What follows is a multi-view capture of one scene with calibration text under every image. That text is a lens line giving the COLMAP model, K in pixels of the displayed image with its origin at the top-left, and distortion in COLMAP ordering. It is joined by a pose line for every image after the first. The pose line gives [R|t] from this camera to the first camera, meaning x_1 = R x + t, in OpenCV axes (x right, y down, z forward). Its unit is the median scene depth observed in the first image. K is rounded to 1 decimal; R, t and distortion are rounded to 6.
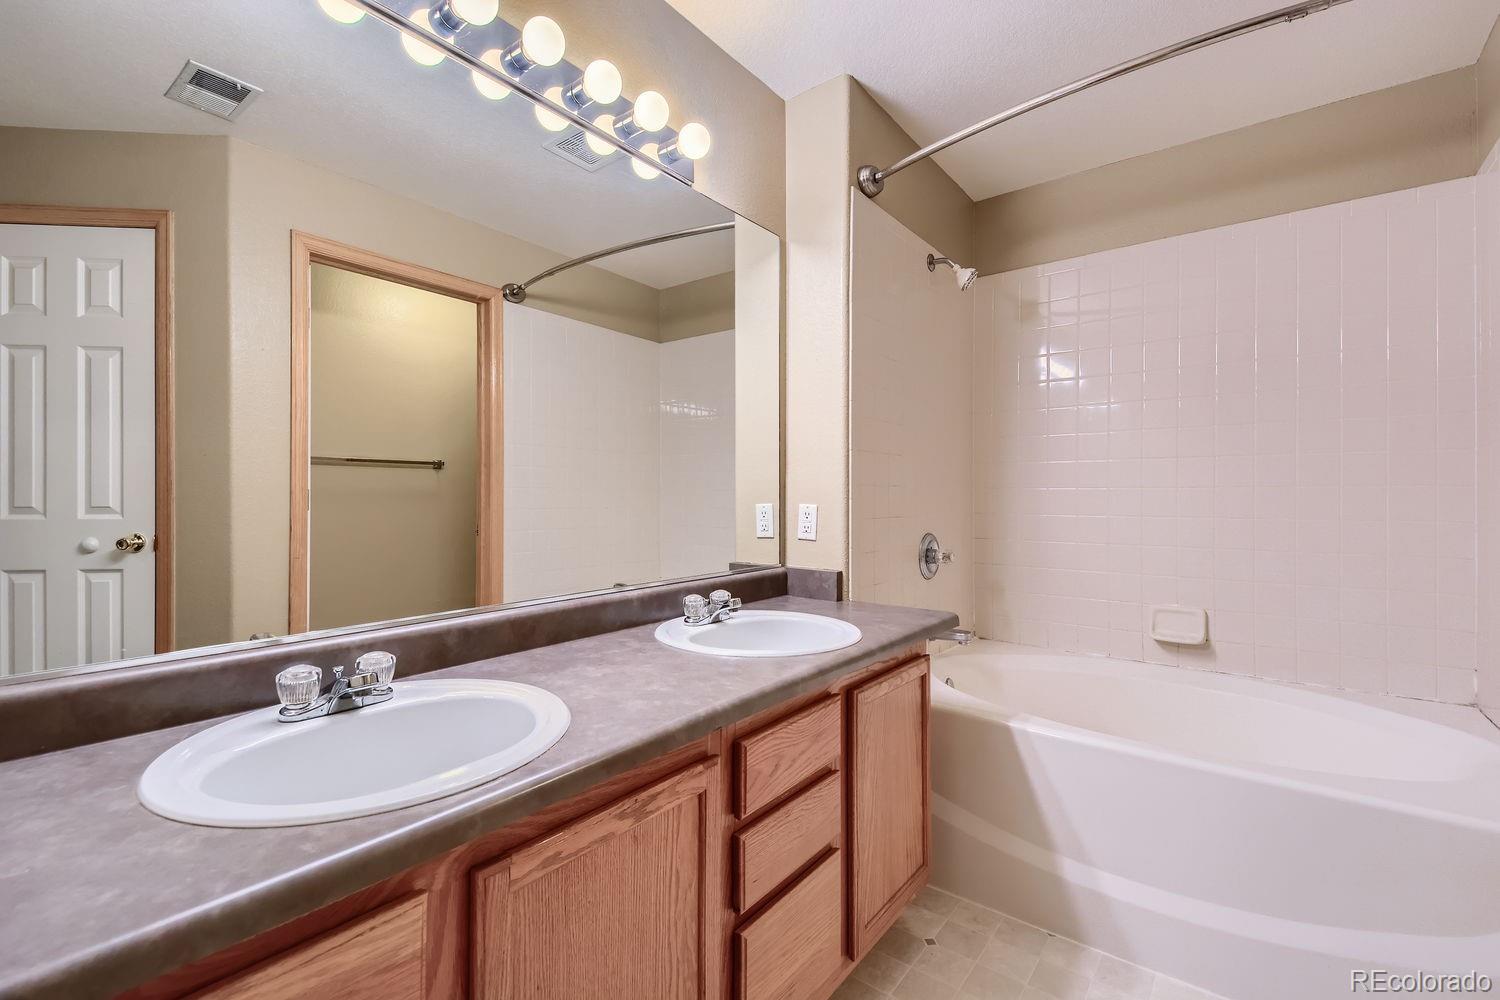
lens RADIAL K [[653.7, 0, 747.4], [0, 653.7, 491.5], [0, 0, 1]] dist [0.000145, -0.000167]
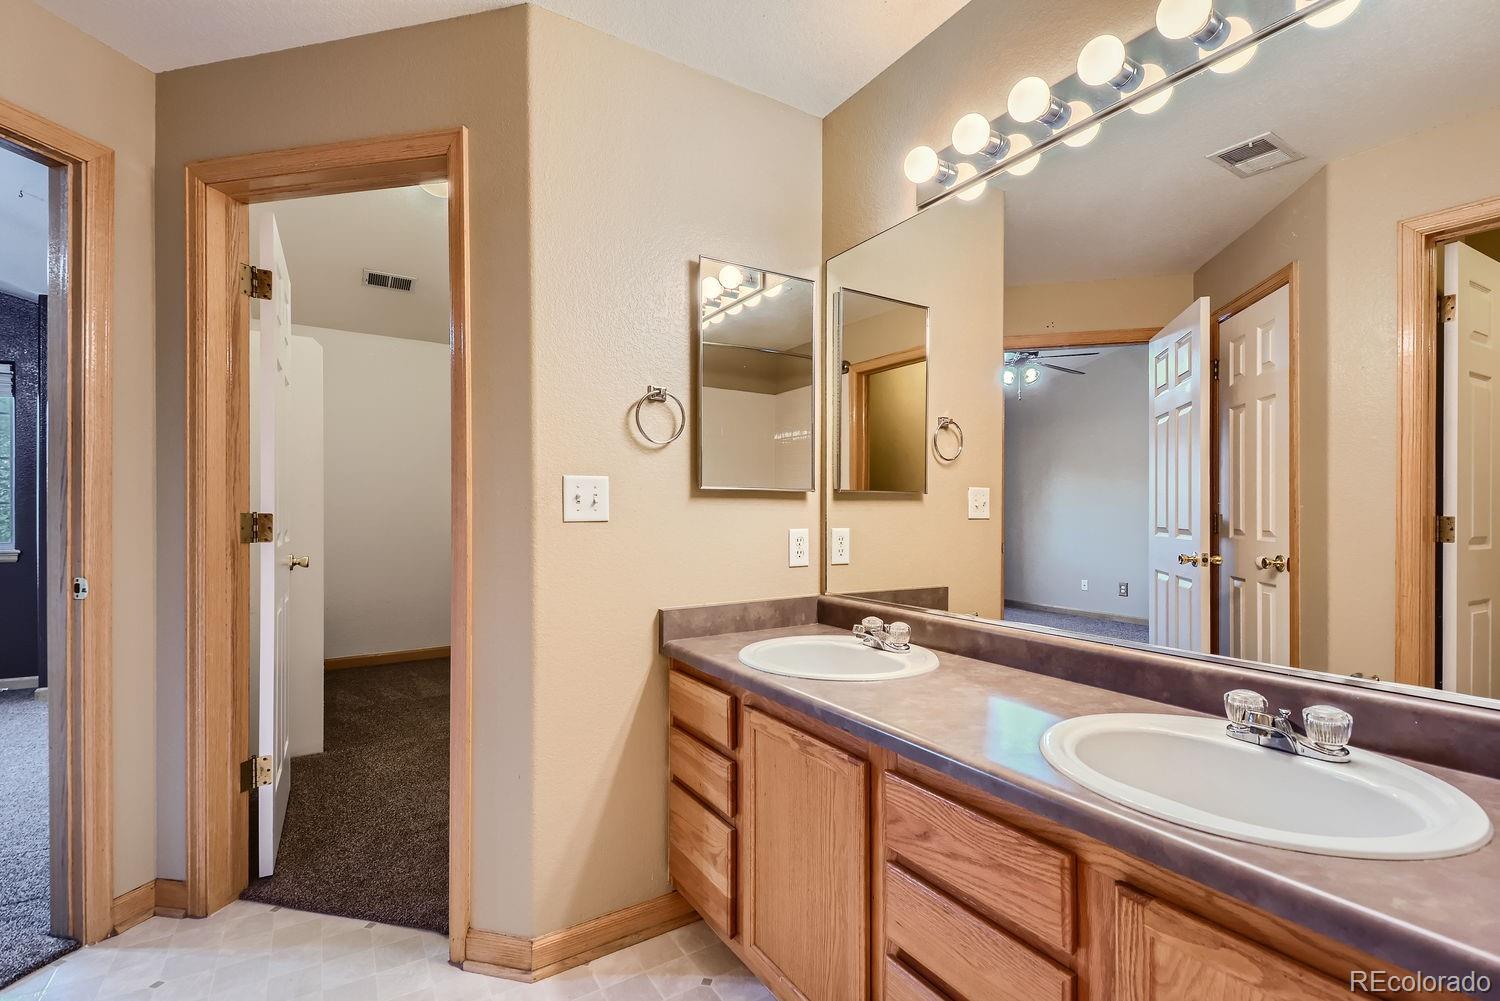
lens RADIAL K [[673.1, 0, 745.5], [0, 673.1, 510.6], [0, 0, 1]] dist [0.000024, 0.000000]
pose [[-0.351369, -0.002210, -0.936234, 0.508287], [0.001689, 0.999994, -0.002995, -0.011992], [0.936235, -0.002634, -0.351364, 0.556329]]
